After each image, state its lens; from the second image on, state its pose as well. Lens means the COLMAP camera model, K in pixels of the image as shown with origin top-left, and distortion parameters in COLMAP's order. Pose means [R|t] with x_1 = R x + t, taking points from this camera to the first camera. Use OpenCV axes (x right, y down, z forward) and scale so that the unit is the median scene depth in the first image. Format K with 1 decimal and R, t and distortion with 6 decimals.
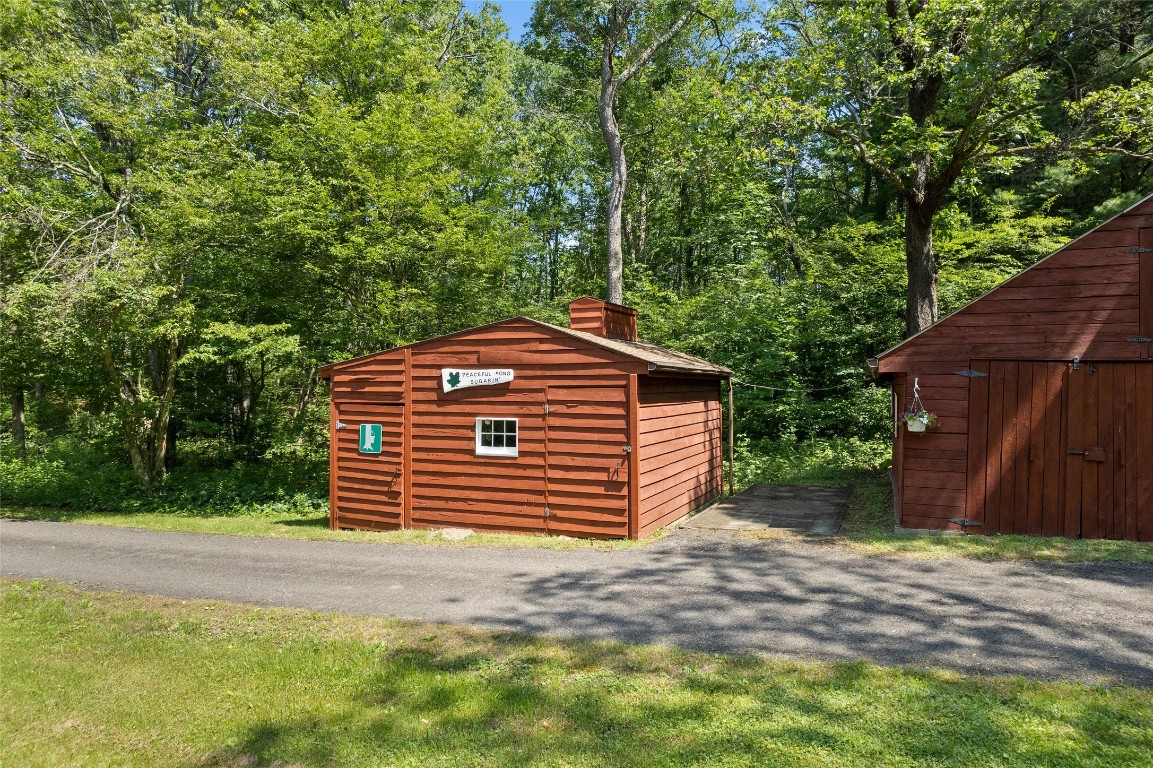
lens RADIAL K [[740.2, 0, 577.9], [0, 740.2, 373.3], [0, 0, 1]] dist [-0.029367, 0.001556]
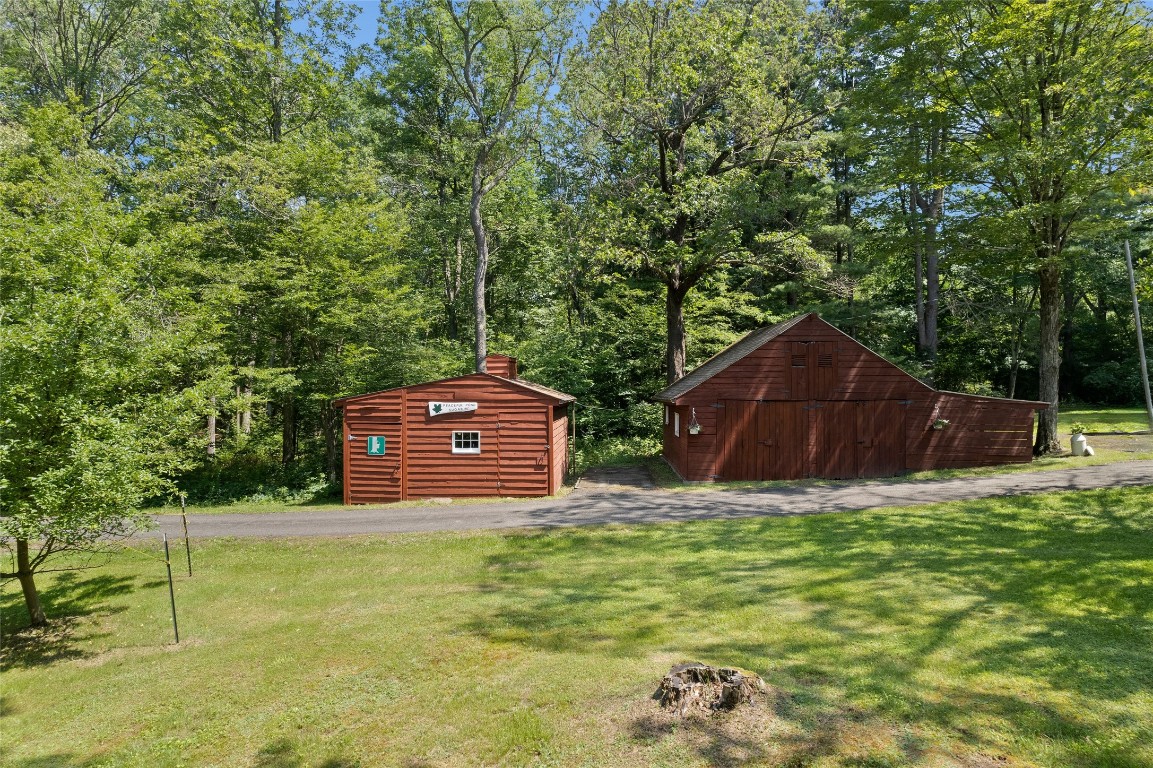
lens RADIAL K [[740.2, 0, 577.9], [0, 740.2, 373.3], [0, 0, 1]] dist [-0.029367, 0.001556]
pose [[0.938310, 0.003452, 0.345779, -0.444248], [-0.003107, 0.999994, -0.001552, -0.068648], [-0.345782, 0.000382, 0.938315, -0.664475]]
